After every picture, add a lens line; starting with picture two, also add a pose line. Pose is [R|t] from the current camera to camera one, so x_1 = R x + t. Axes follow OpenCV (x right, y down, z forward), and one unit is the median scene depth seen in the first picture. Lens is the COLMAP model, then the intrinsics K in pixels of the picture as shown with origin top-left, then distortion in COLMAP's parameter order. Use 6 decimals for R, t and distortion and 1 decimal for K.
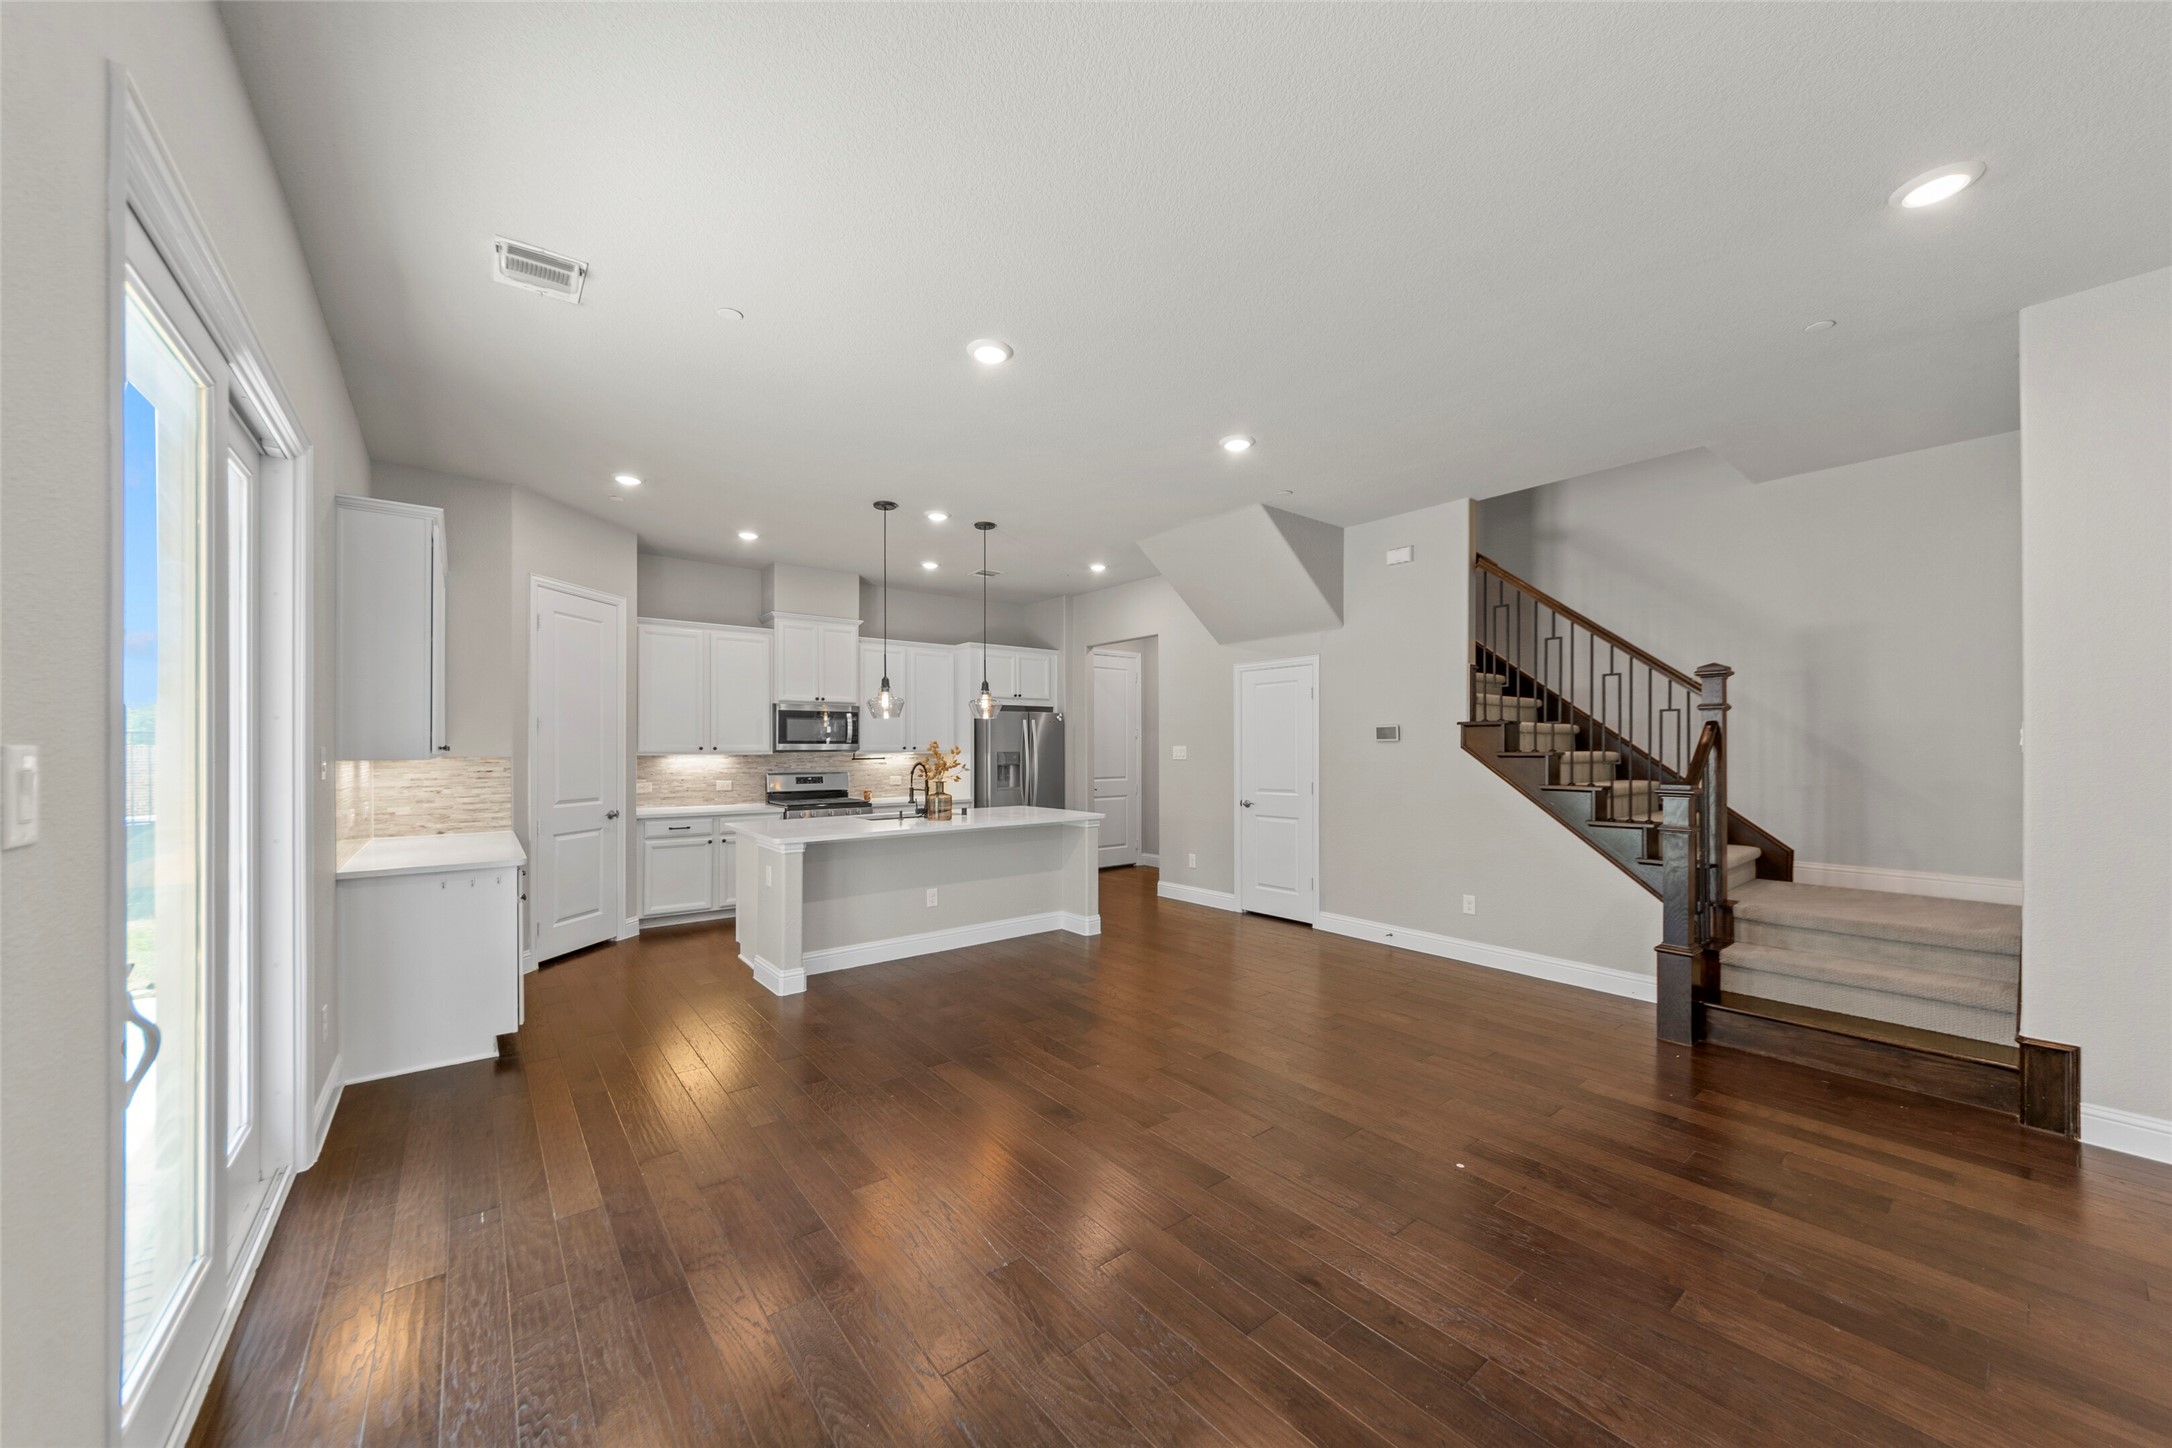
lens RADIAL K [[779.8, 0, 1093.3], [0, 779.8, 747.1], [0, 0, 1]] dist [0.027664, -0.017321]
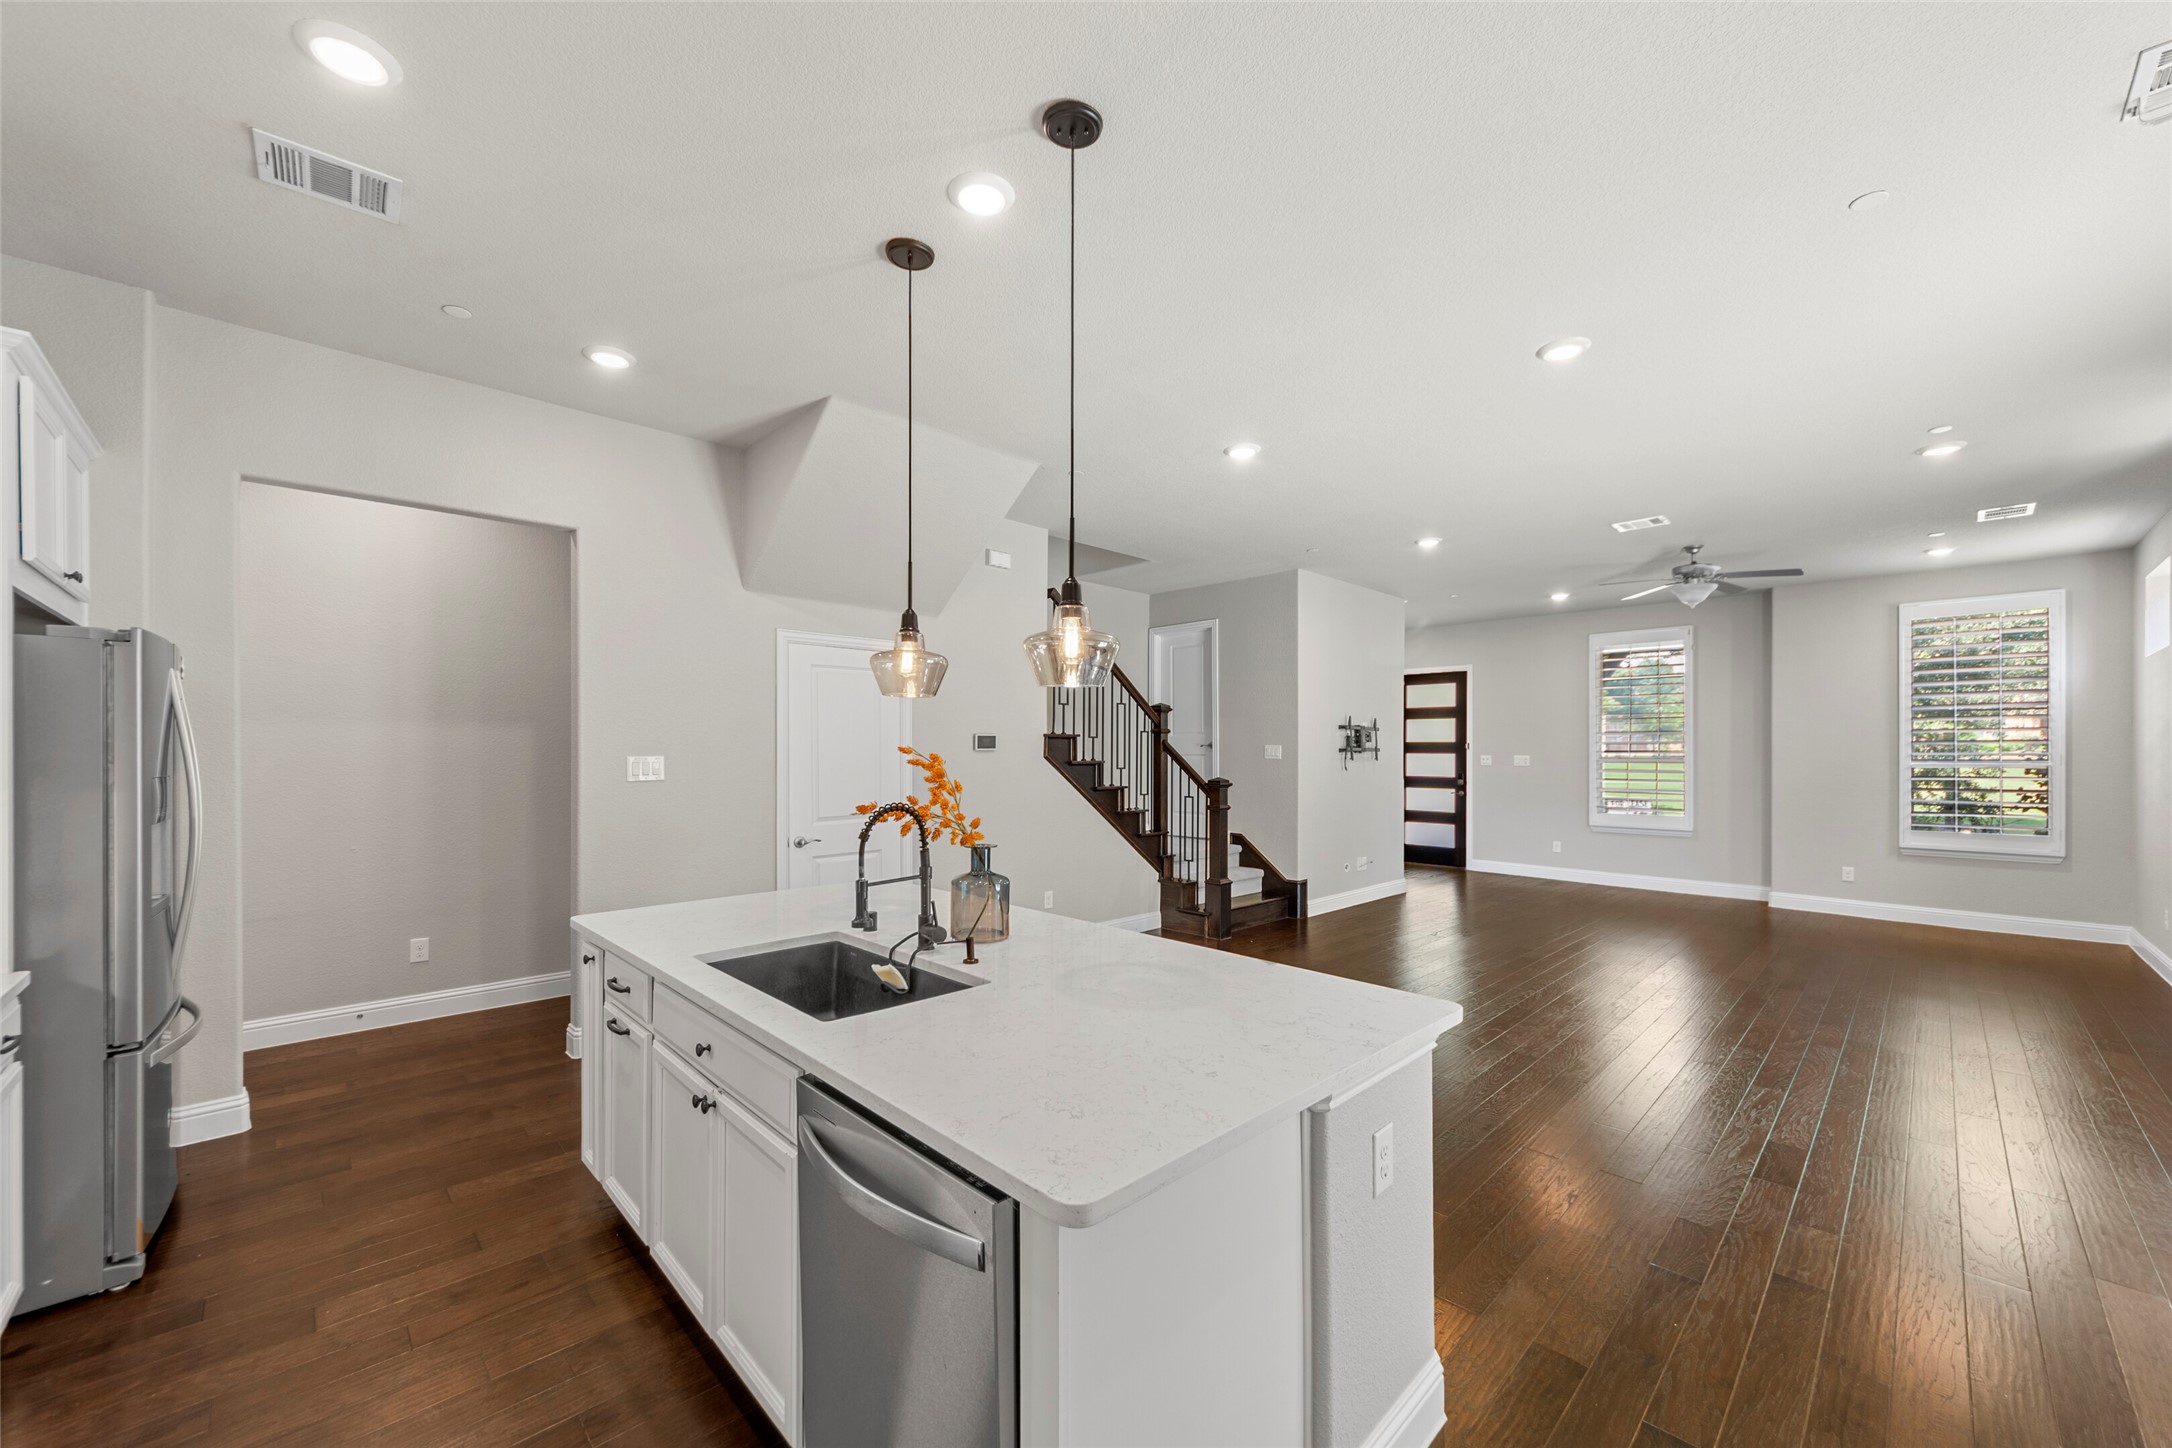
lens RADIAL K [[828.8, 0, 1097.1], [0, 828.8, 744.1], [0, 0, 1]] dist [-0.001431, -0.000481]
pose [[-0.107021, 0.010800, 0.994198, -0.630435], [-0.003007, 0.999933, -0.011186, -0.004559], [-0.994252, -0.004186, -0.106981, 0.977720]]
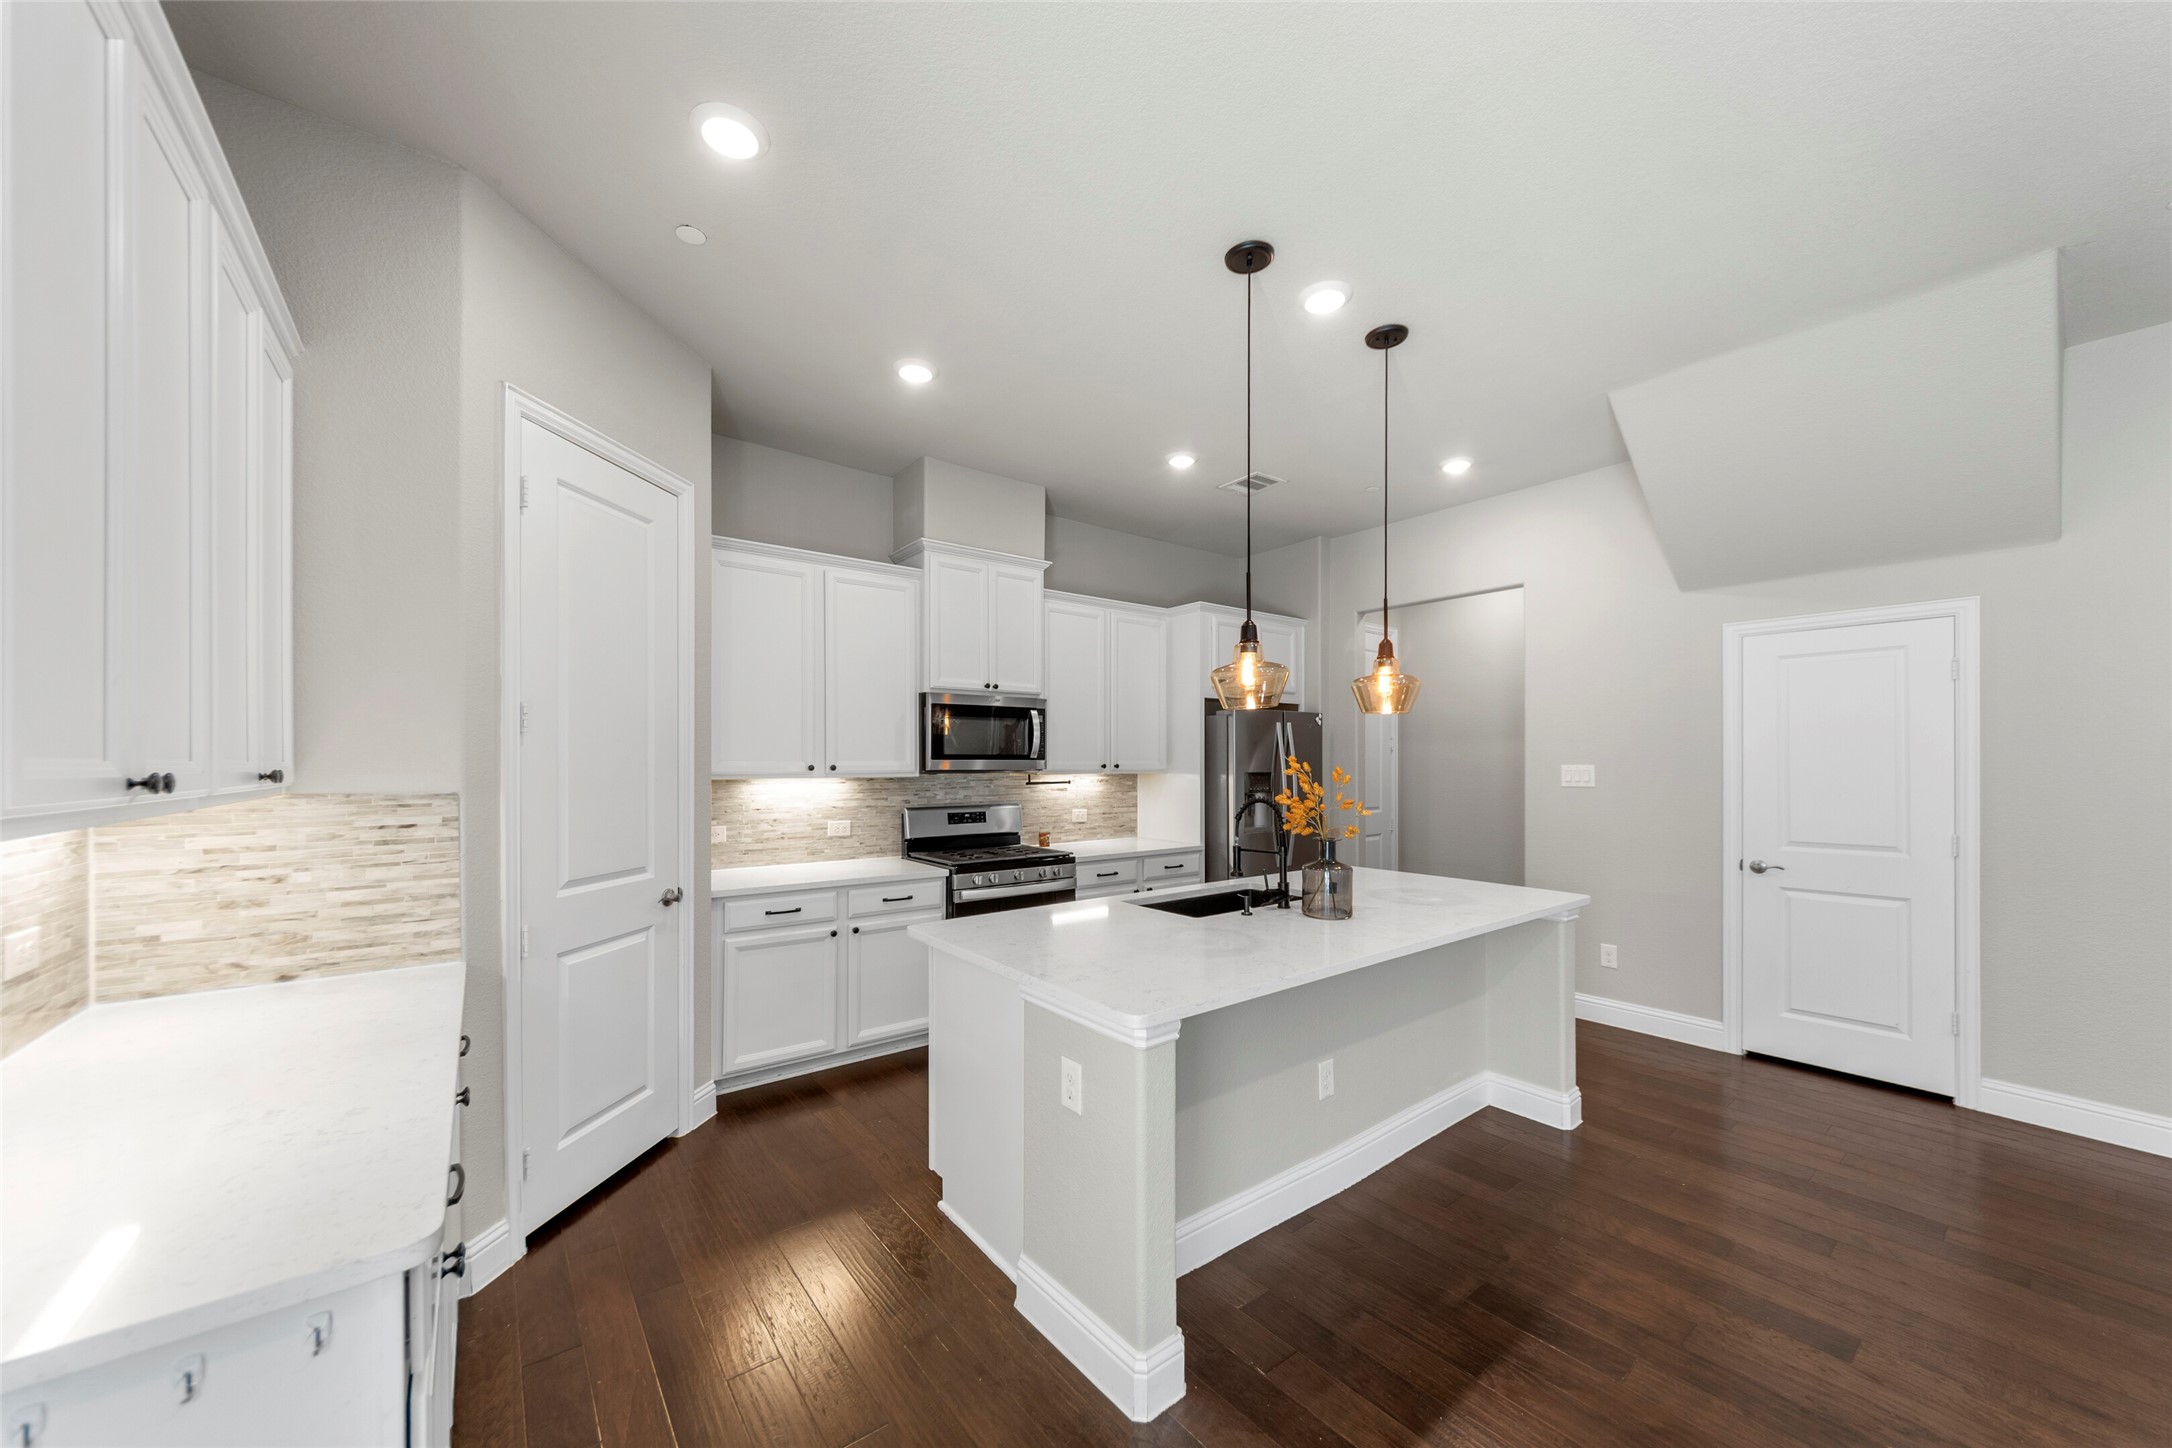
lens RADIAL K [[781.8, 0, 1093.7], [0, 781.8, 764.9], [0, 0, 1]] dist [-0.000144, -0.000019]
pose [[0.999905, 0.002319, -0.013607, -0.334562], [-0.002216, 0.999969, 0.007544, -0.006229], [0.013624, -0.007513, 0.999879, 0.501534]]
